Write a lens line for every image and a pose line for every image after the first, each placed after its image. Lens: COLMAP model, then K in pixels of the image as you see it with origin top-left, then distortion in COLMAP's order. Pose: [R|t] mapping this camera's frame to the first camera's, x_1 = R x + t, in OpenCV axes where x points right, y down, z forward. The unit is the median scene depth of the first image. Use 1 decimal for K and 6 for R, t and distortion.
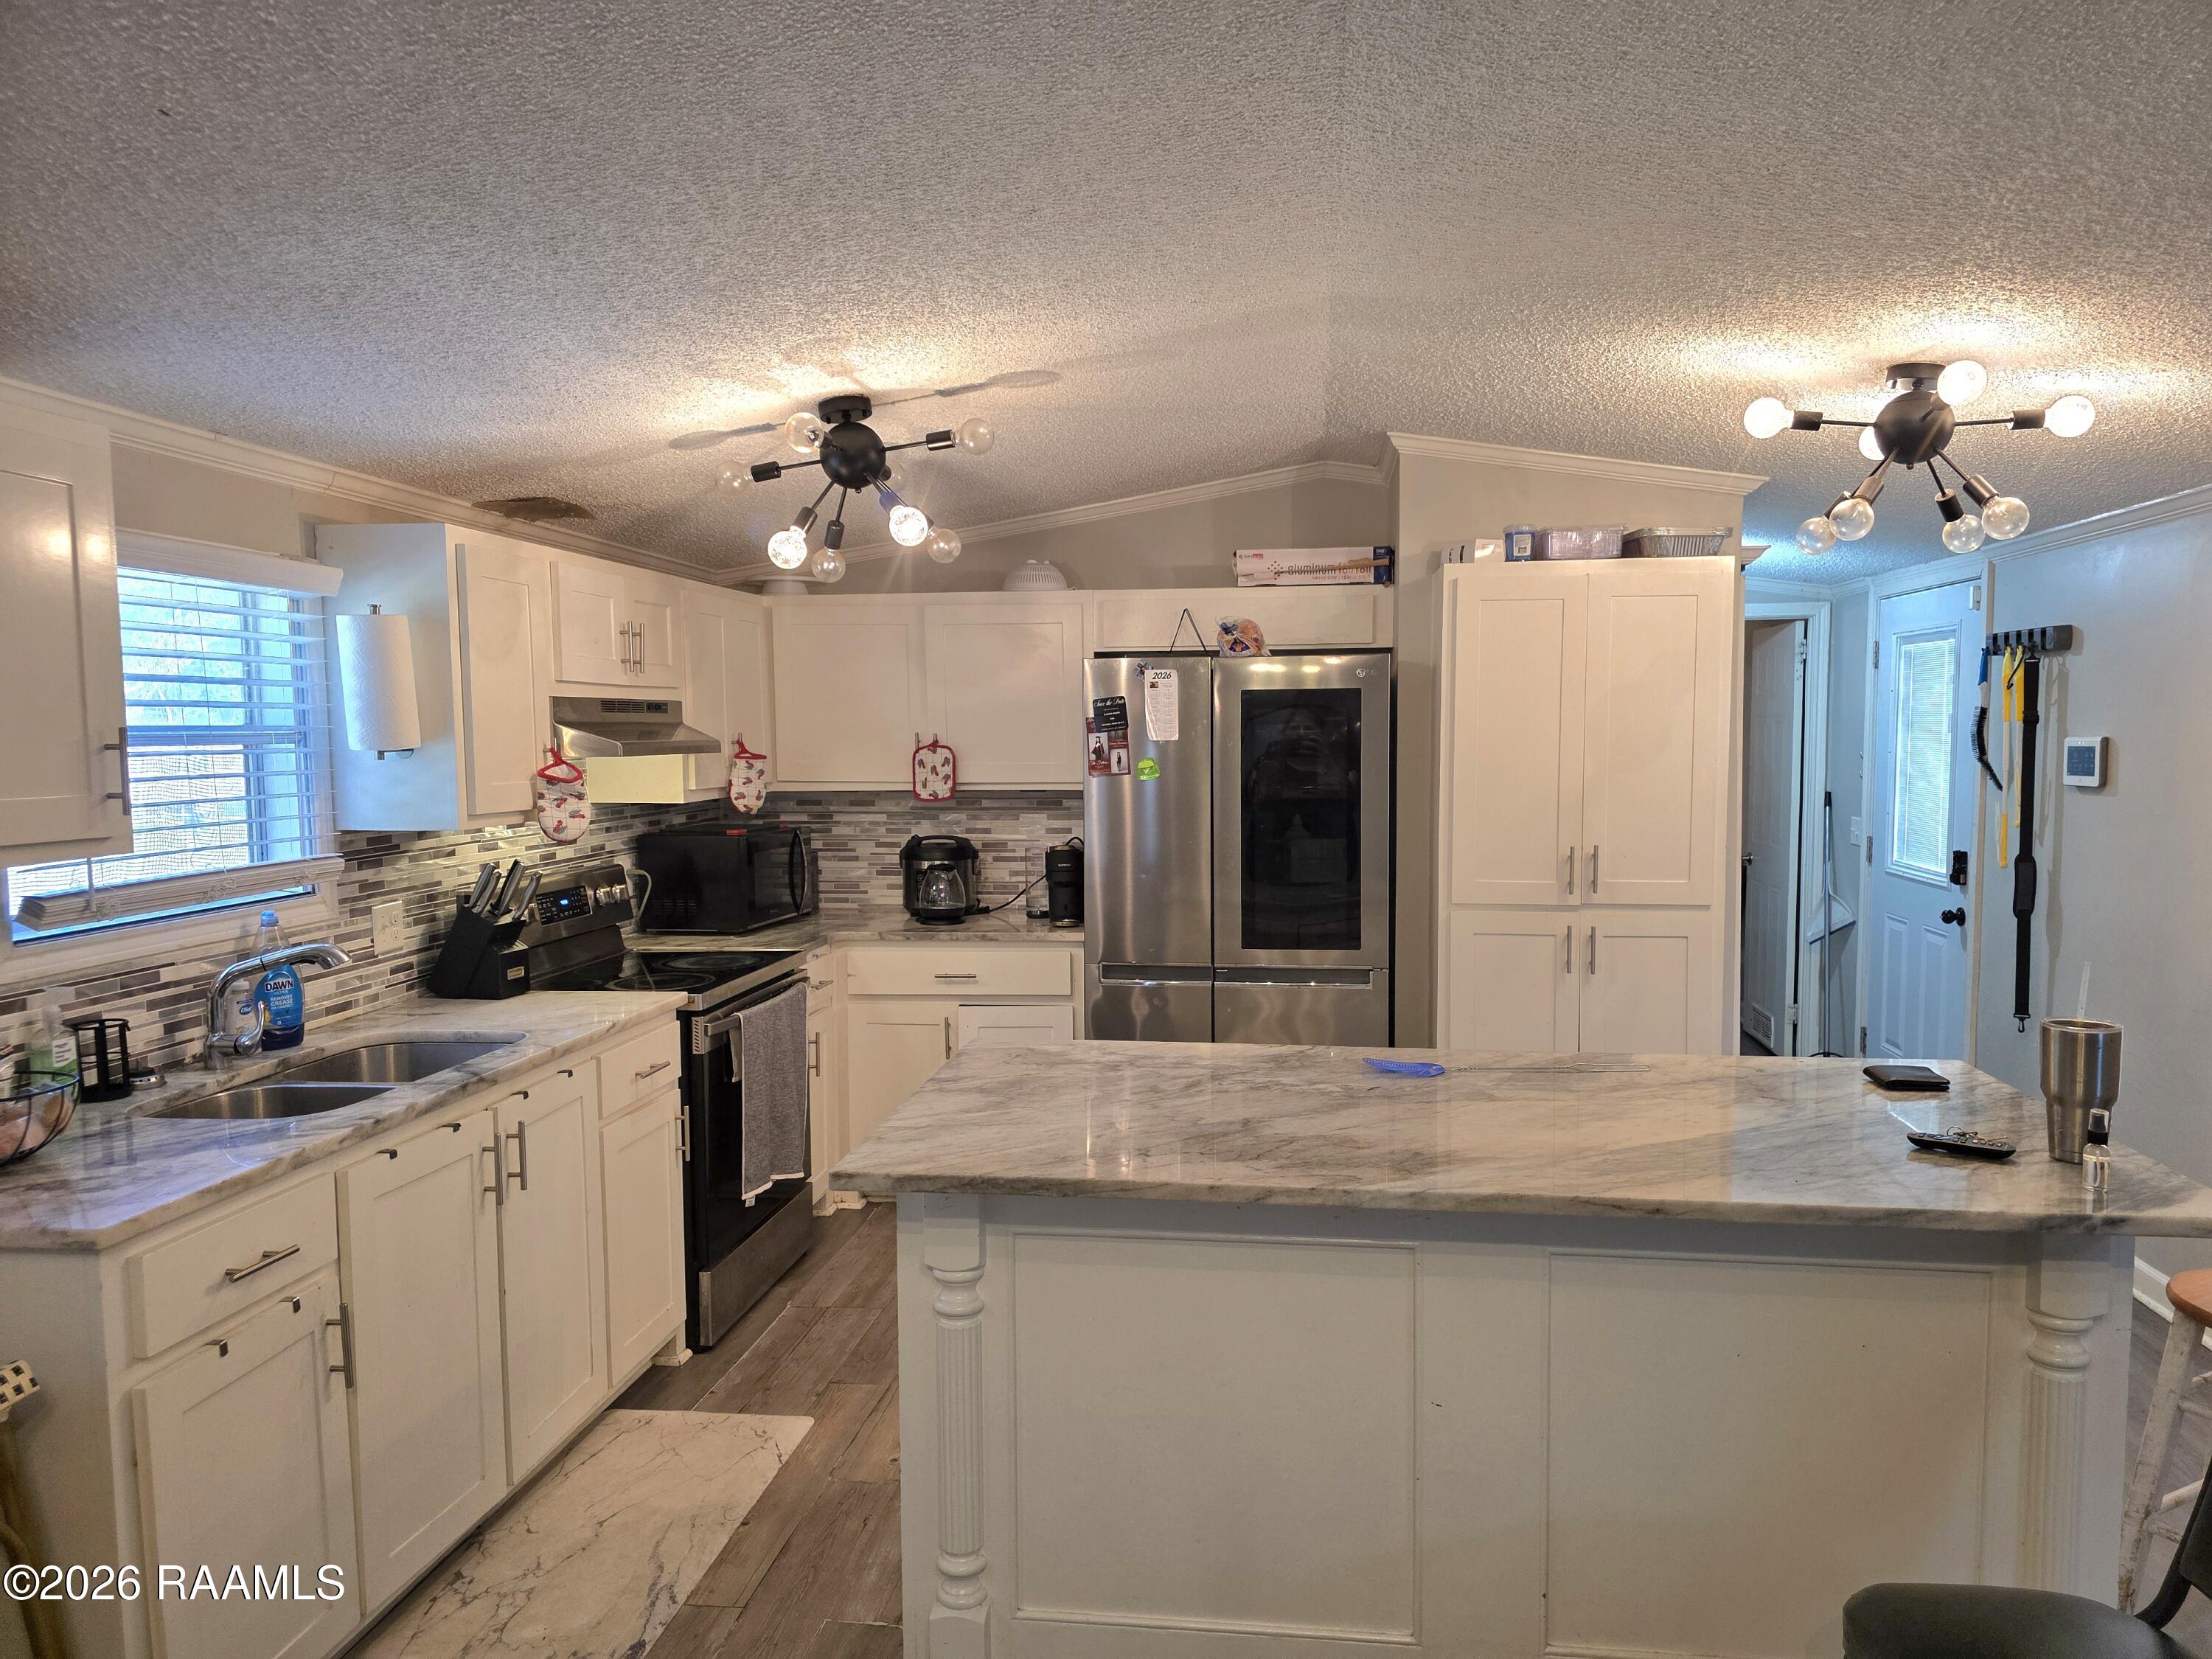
lens RADIAL K [[1456.2, 0, 1149.9], [0, 1456.2, 857.9], [0, 0, 1]] dist [0.038593, -0.000613]
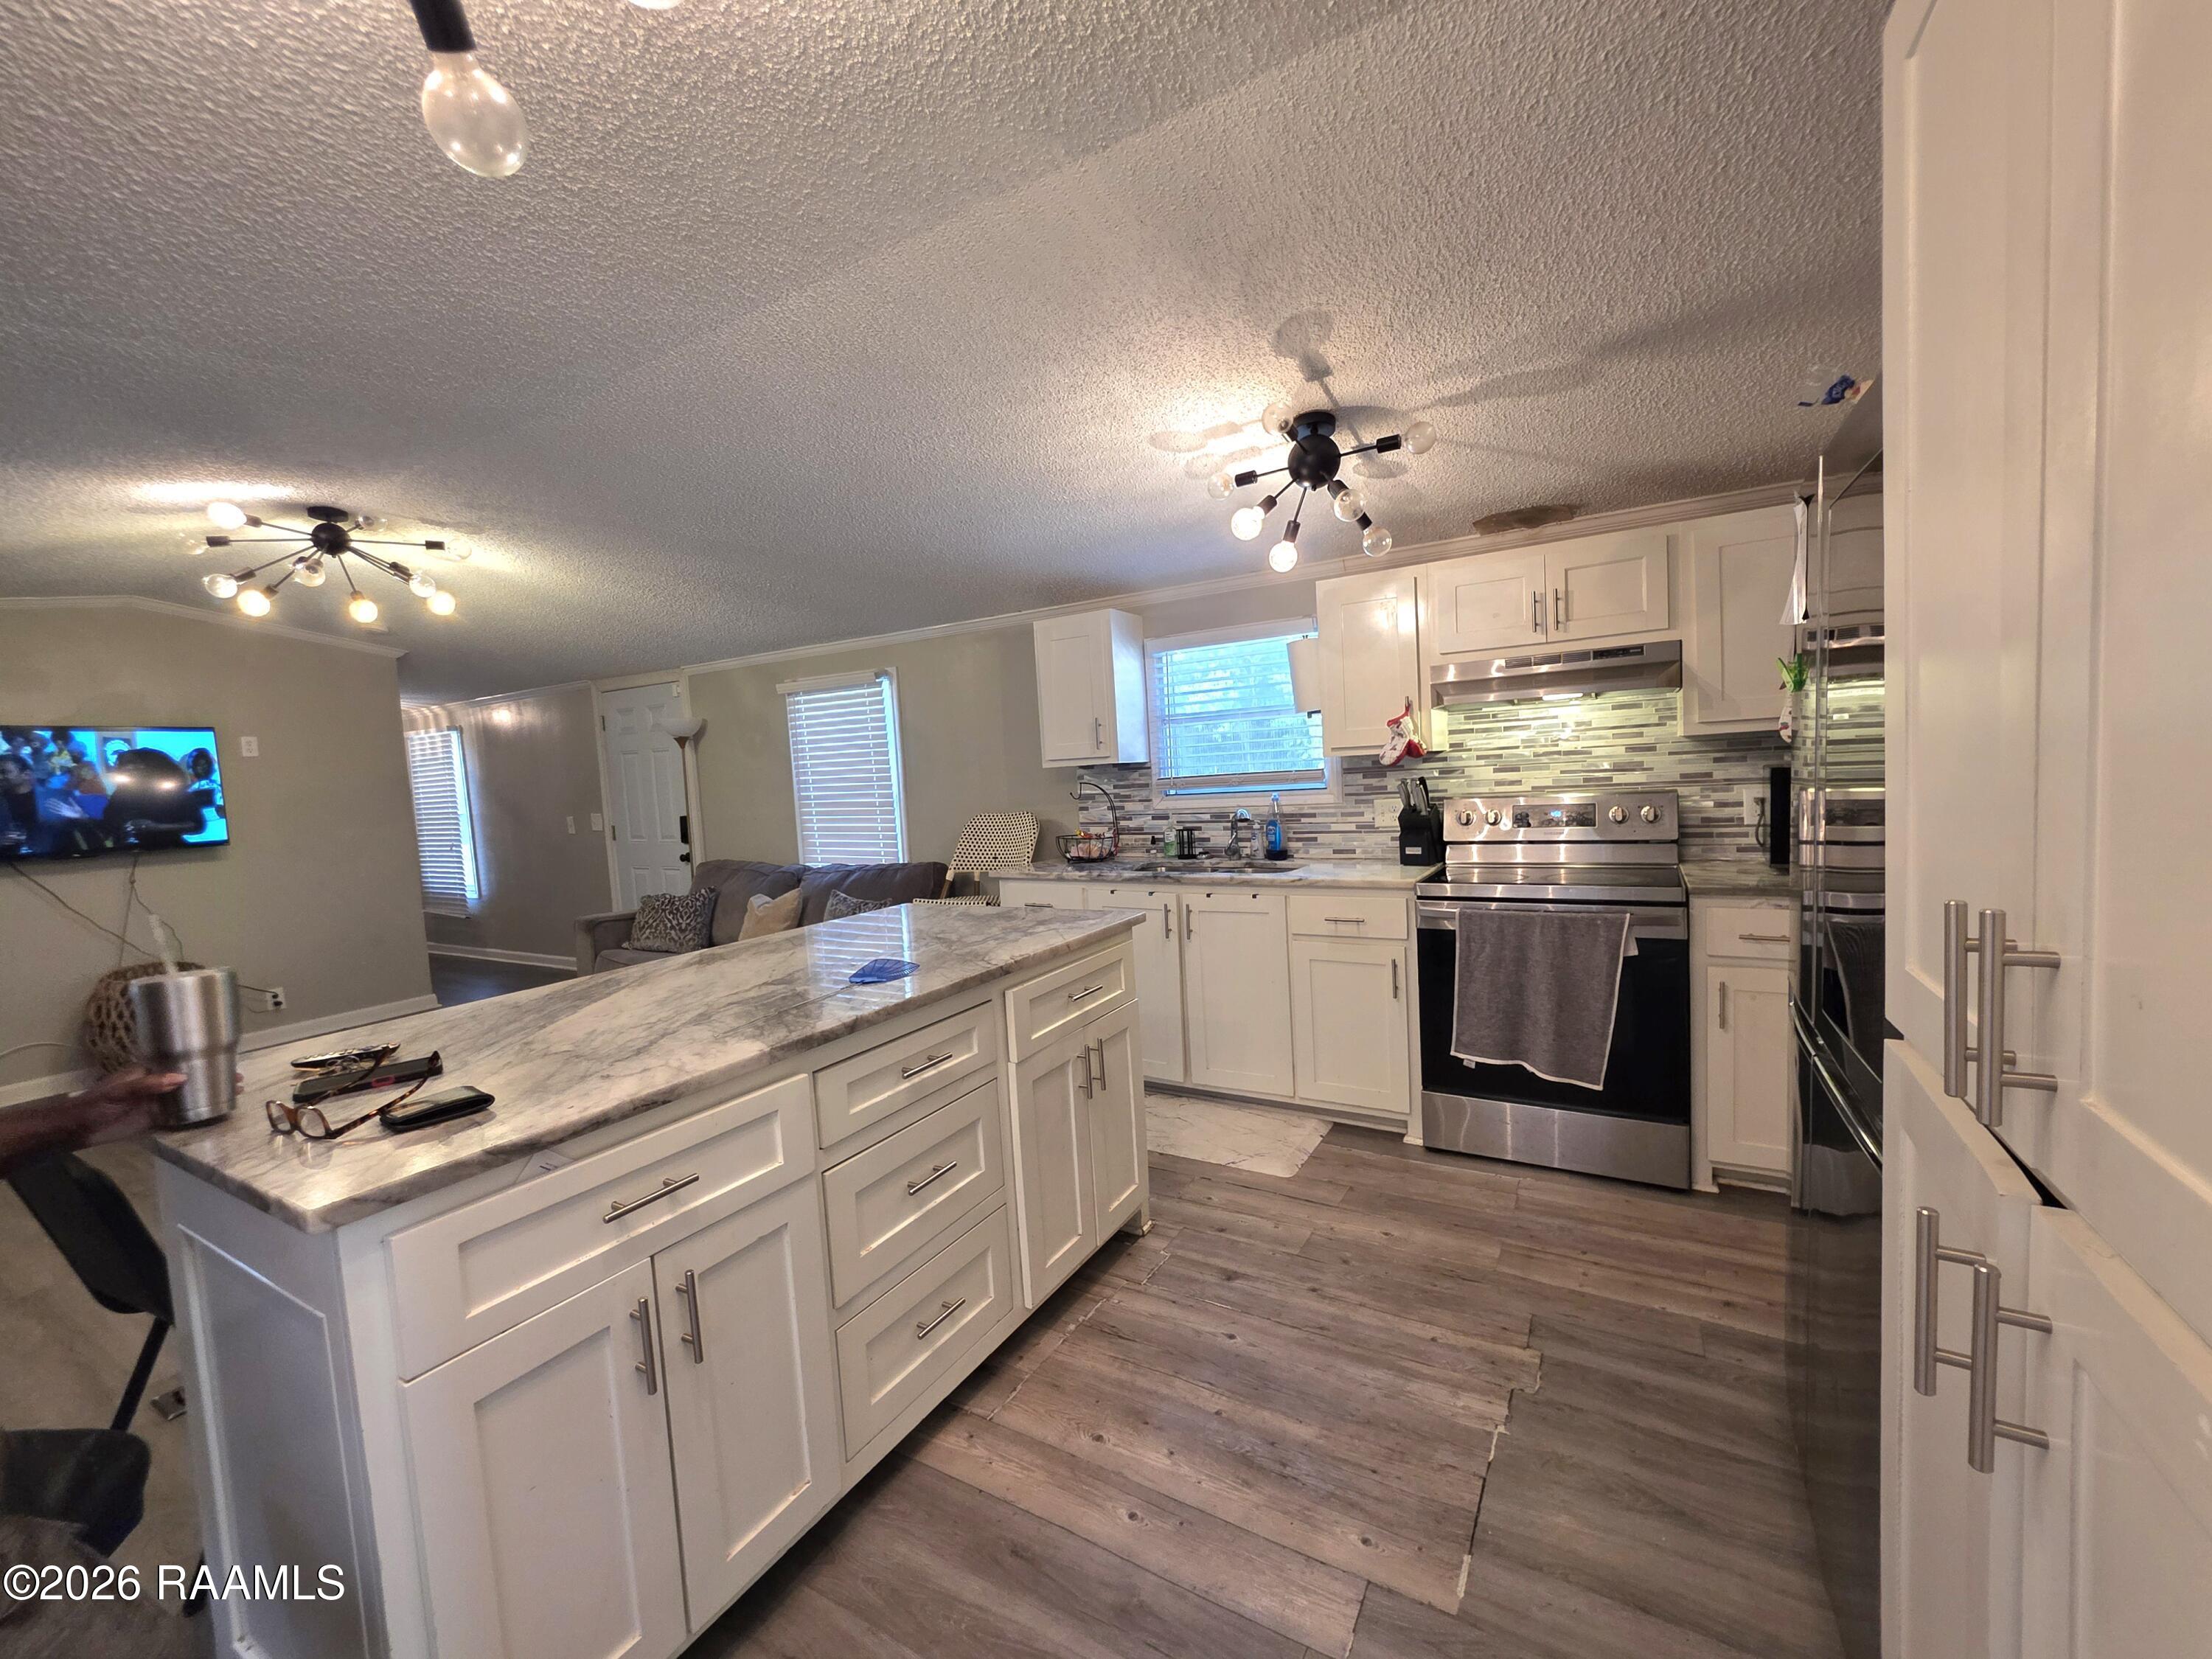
lens RADIAL K [[904.4, 0, 1108.9], [0, 904.4, 837.6], [0, 0, 1]] dist [0.000435, 0.000026]
pose [[-0.400050, 0.097180, -0.911326, 0.456224], [-0.018970, 0.993271, 0.114245, -0.030713], [0.916297, 0.062992, -0.395515, 0.878339]]
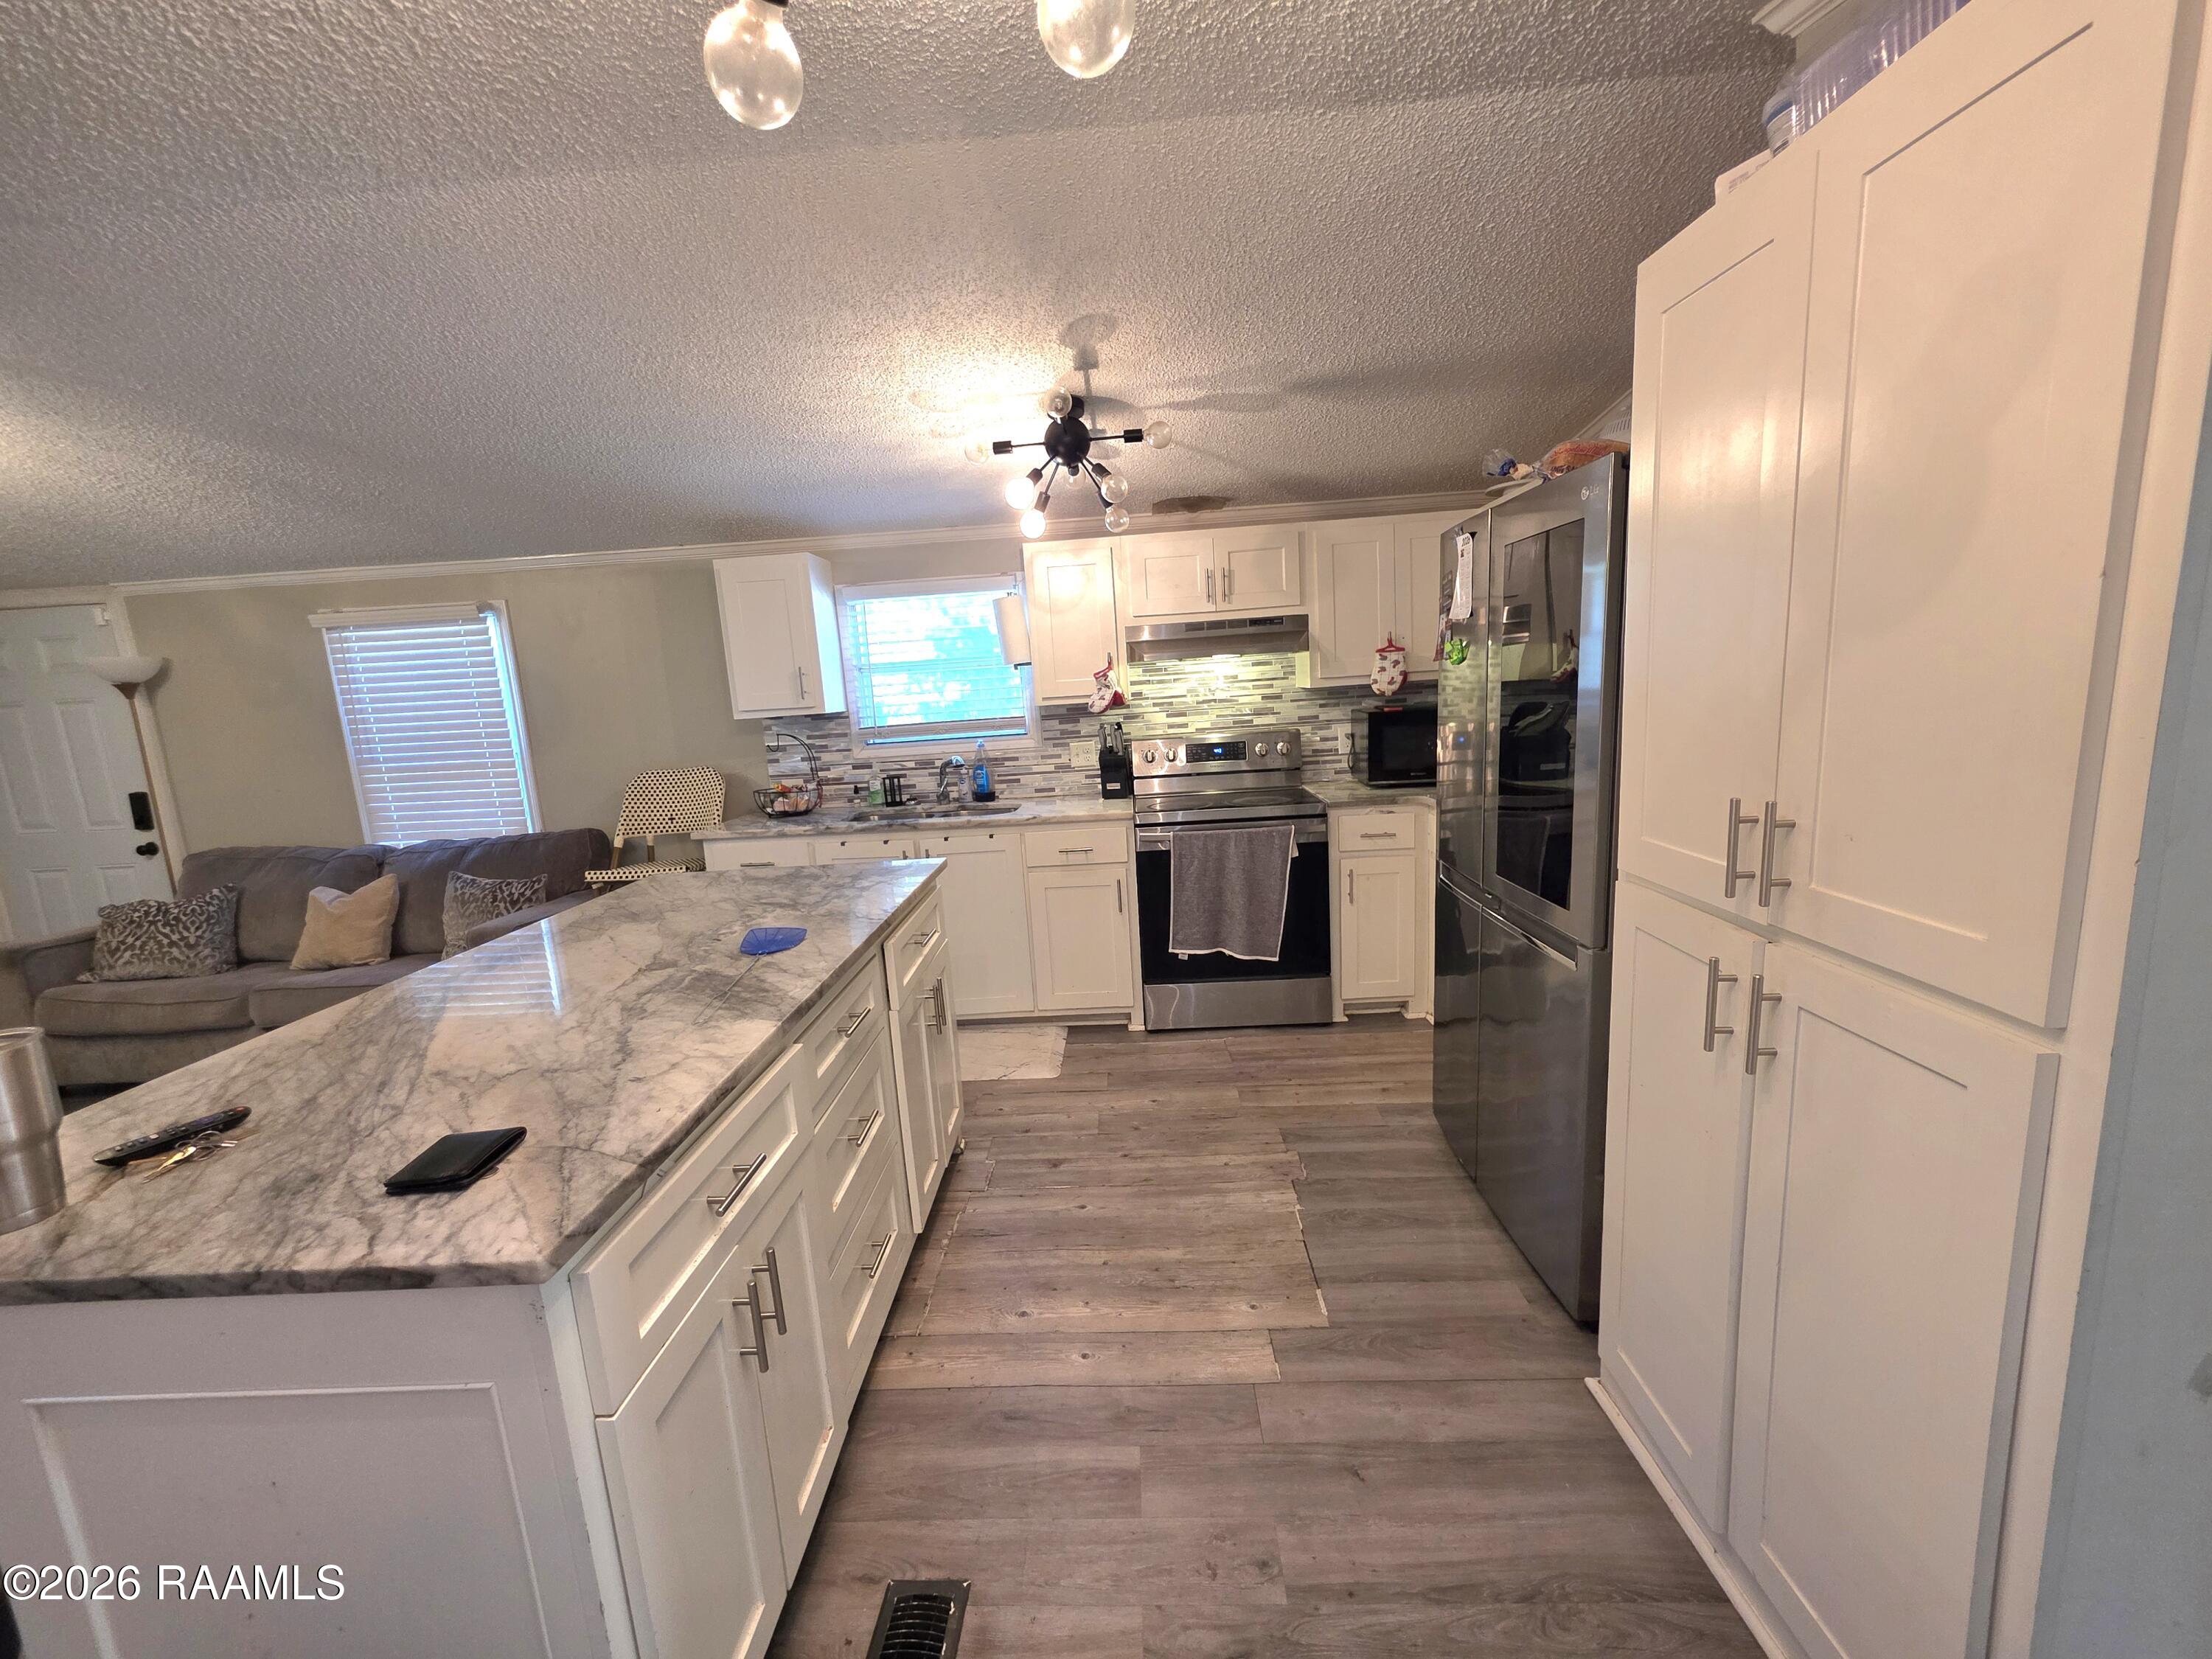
lens RADIAL K [[890.0, 0, 1115.1], [0, 890.0, 840.2], [0, 0, 1]] dist [-0.002126, 0.001037]
pose [[0.095042, 0.175593, -0.979864, 0.526684], [-0.023041, 0.984444, 0.174179, -0.037689], [0.995207, 0.006023, 0.097609, 0.727190]]
